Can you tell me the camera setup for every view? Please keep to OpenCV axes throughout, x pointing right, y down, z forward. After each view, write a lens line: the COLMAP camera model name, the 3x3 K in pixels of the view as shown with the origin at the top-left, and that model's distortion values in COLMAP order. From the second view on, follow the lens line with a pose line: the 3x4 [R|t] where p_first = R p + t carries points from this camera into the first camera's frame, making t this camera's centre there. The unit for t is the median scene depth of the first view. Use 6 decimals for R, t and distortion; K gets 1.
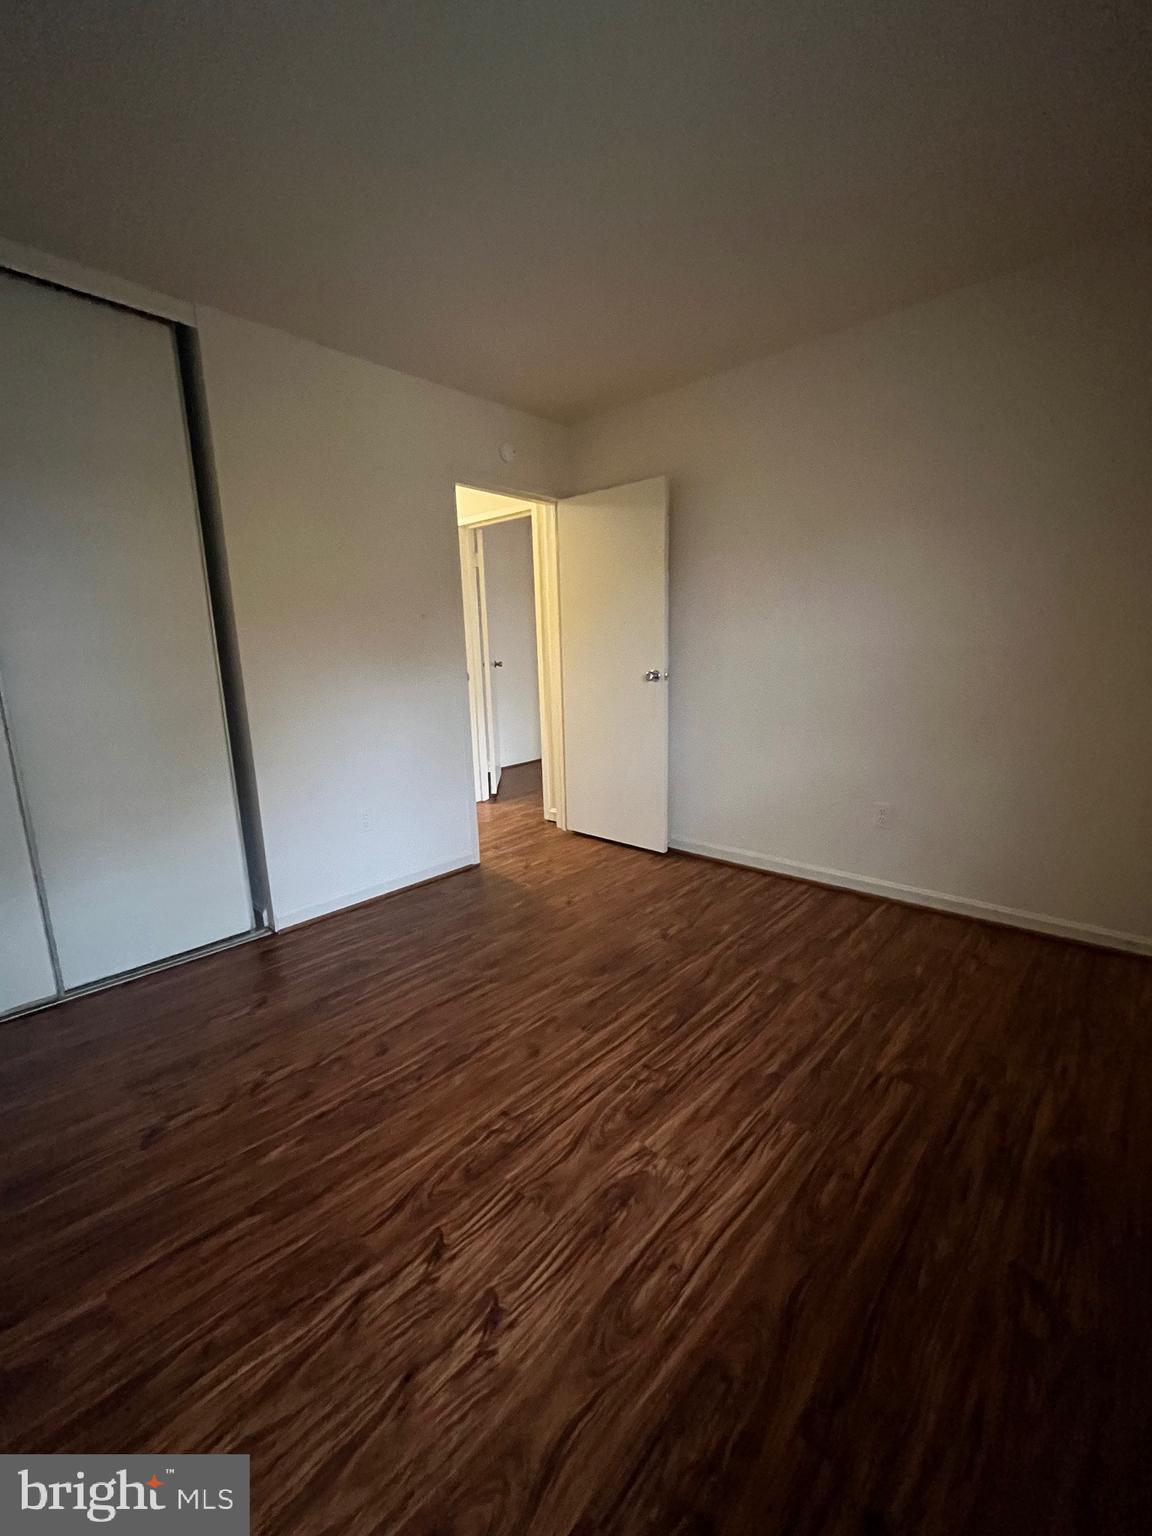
lens RADIAL K [[619.3, 0, 578.7], [0, 619.3, 765.1], [0, 0, 1]] dist [-0.003286, 0.000307]
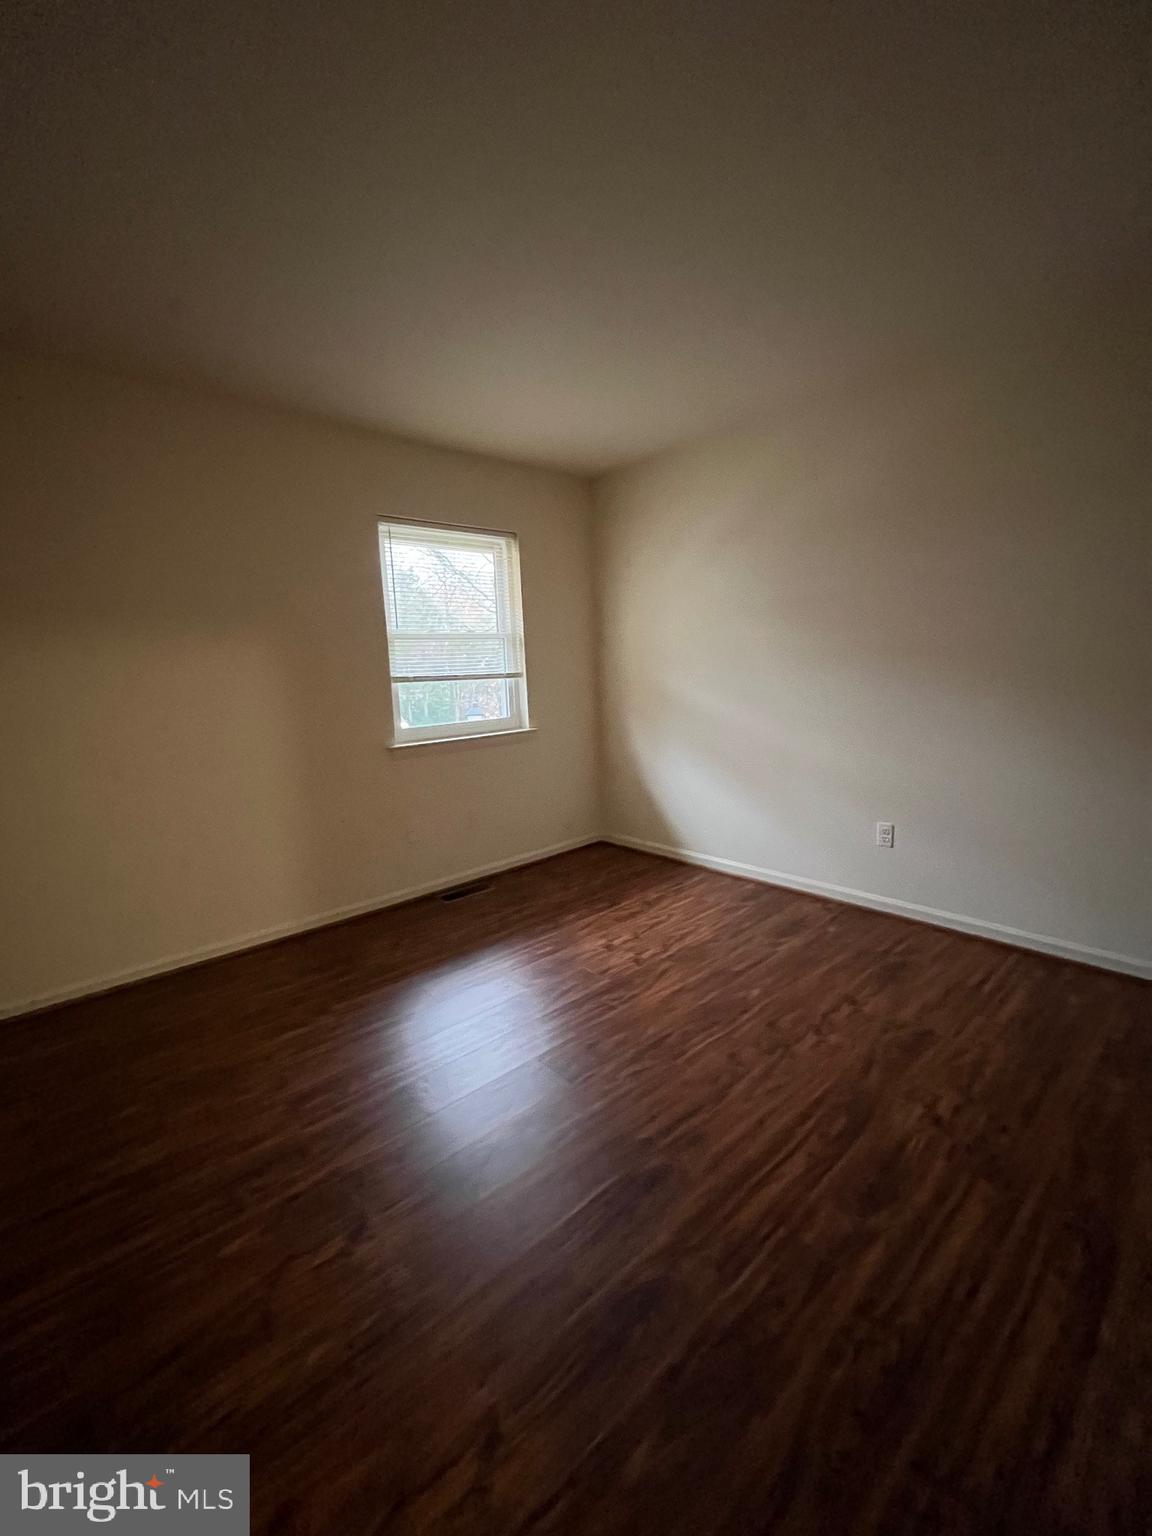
lens RADIAL K [[619.3, 0, 578.7], [0, 619.3, 765.1], [0, 0, 1]] dist [-0.003286, 0.000307]
pose [[-0.993556, 0.047385, 0.102961, -0.216351], [0.080453, 0.934711, 0.346183, -0.462350], [-0.079835, 0.352235, -0.932500, 2.137454]]
